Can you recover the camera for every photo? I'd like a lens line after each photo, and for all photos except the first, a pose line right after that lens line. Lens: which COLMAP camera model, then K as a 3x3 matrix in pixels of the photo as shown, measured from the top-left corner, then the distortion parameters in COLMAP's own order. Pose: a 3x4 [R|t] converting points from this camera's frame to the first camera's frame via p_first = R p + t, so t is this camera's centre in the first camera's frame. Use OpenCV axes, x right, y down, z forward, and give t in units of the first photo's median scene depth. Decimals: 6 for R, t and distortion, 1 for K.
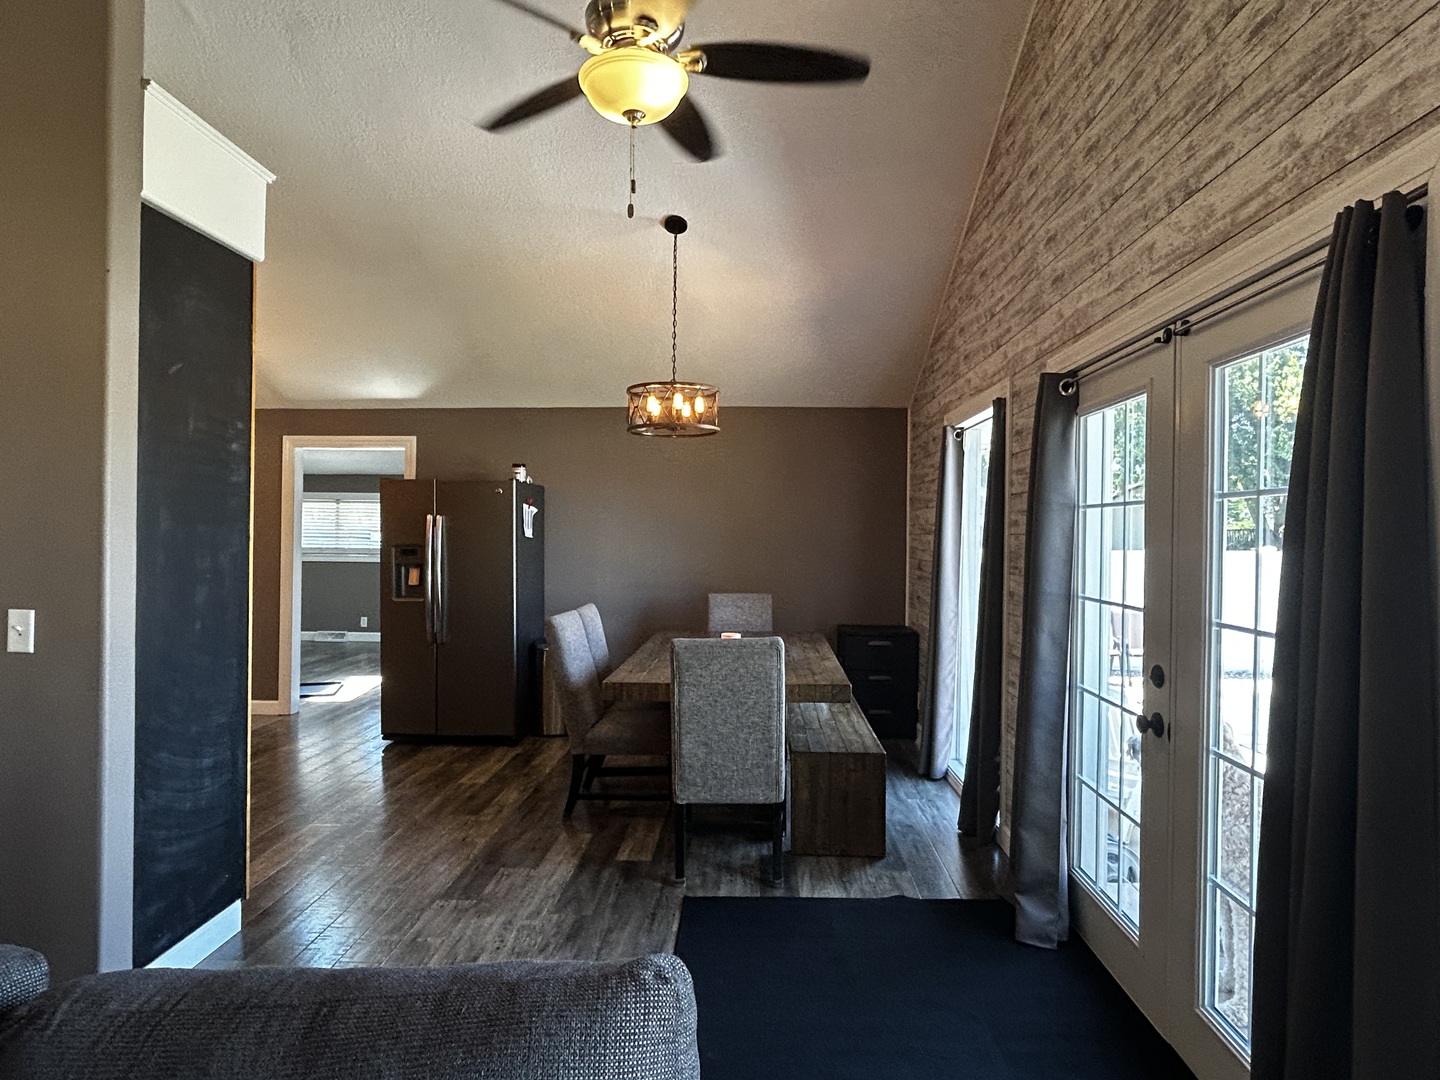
lens RADIAL K [[861.9, 0, 715.6], [0, 861.9, 537.9], [0, 0, 1]] dist [0.000806, -0.000513]
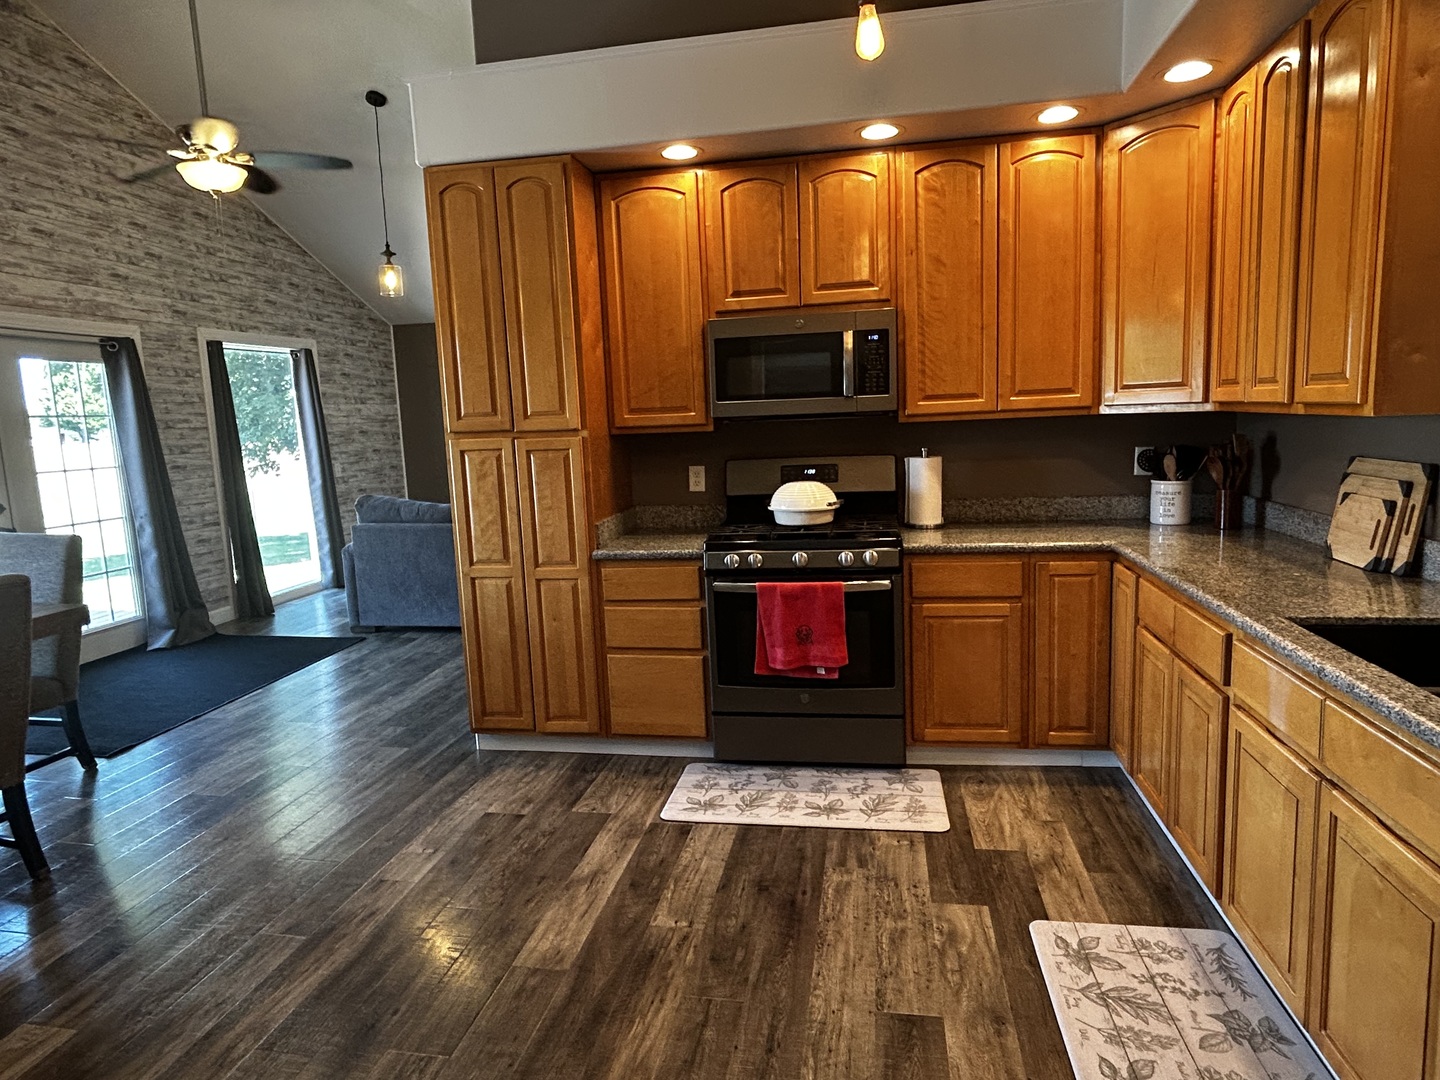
lens RADIAL K [[861.0, 0, 716.3], [0, 861.0, 533.2], [0, 0, 1]] dist [0.002564, -0.001323]
pose [[-0.990843, 0.011710, 0.134509, -0.573263], [0.031533, 0.988752, 0.146202, -0.008224], [-0.131284, 0.149105, -0.980067, 1.152621]]
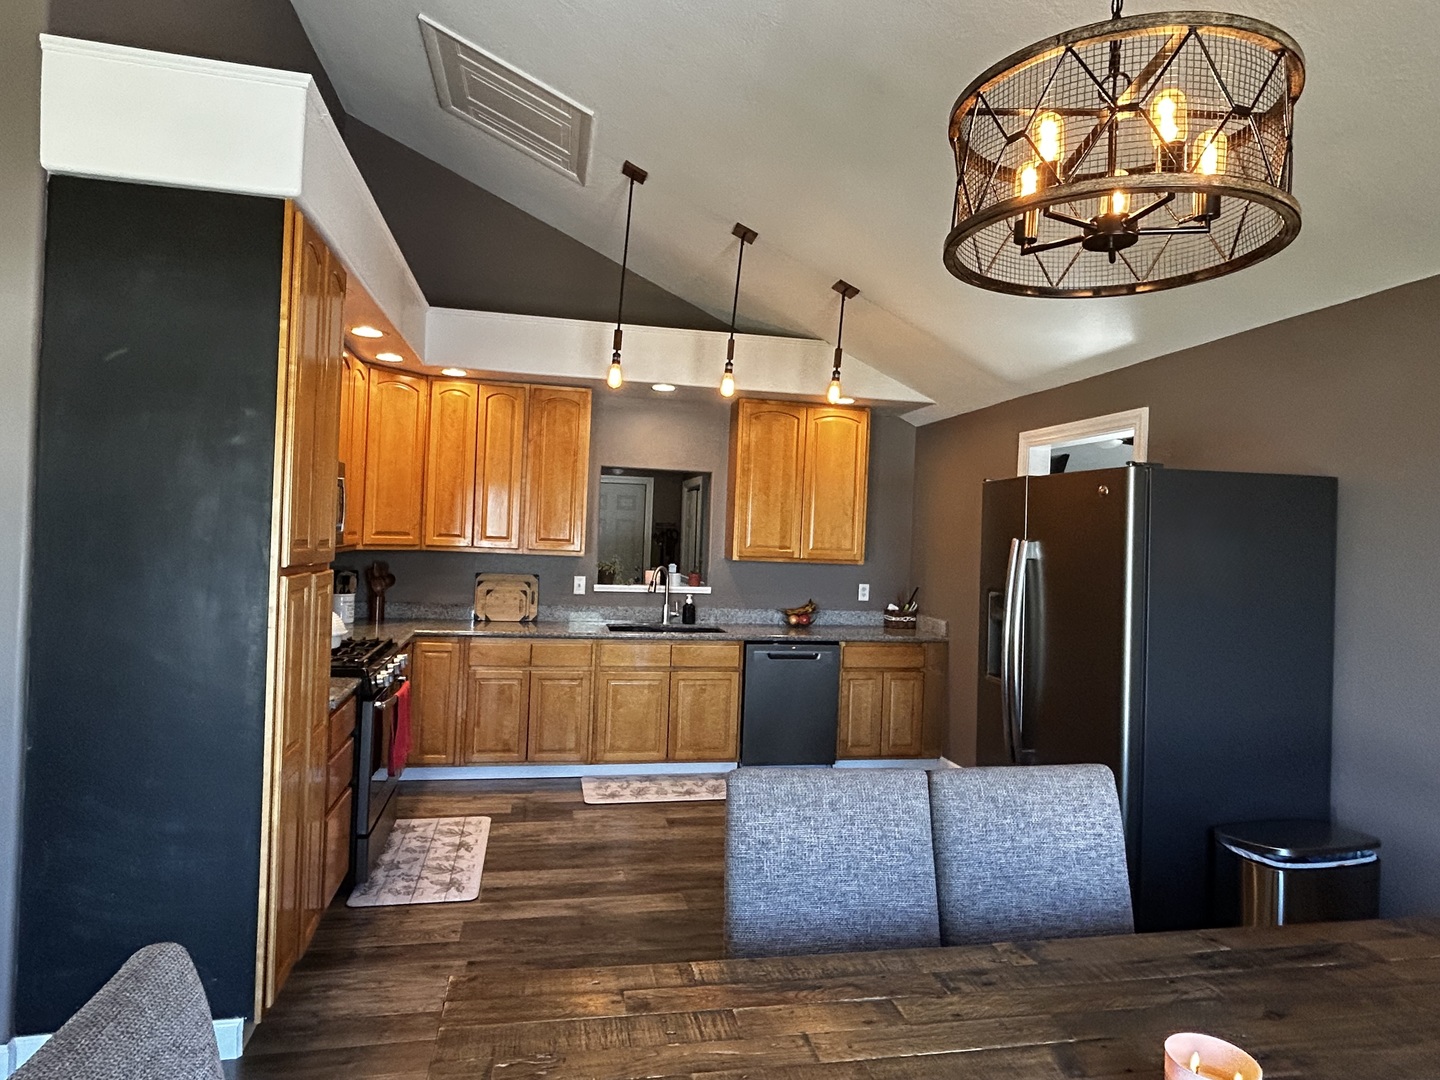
lens RADIAL K [[861.9, 0, 715.6], [0, 861.9, 537.9], [0, 0, 1]] dist [0.000806, -0.000513]
pose [[0.247772, 0.004107, -0.968810, 0.170726], [-0.040692, 0.999153, -0.006172, -0.015743], [0.967963, 0.040952, 0.247729, 0.662079]]
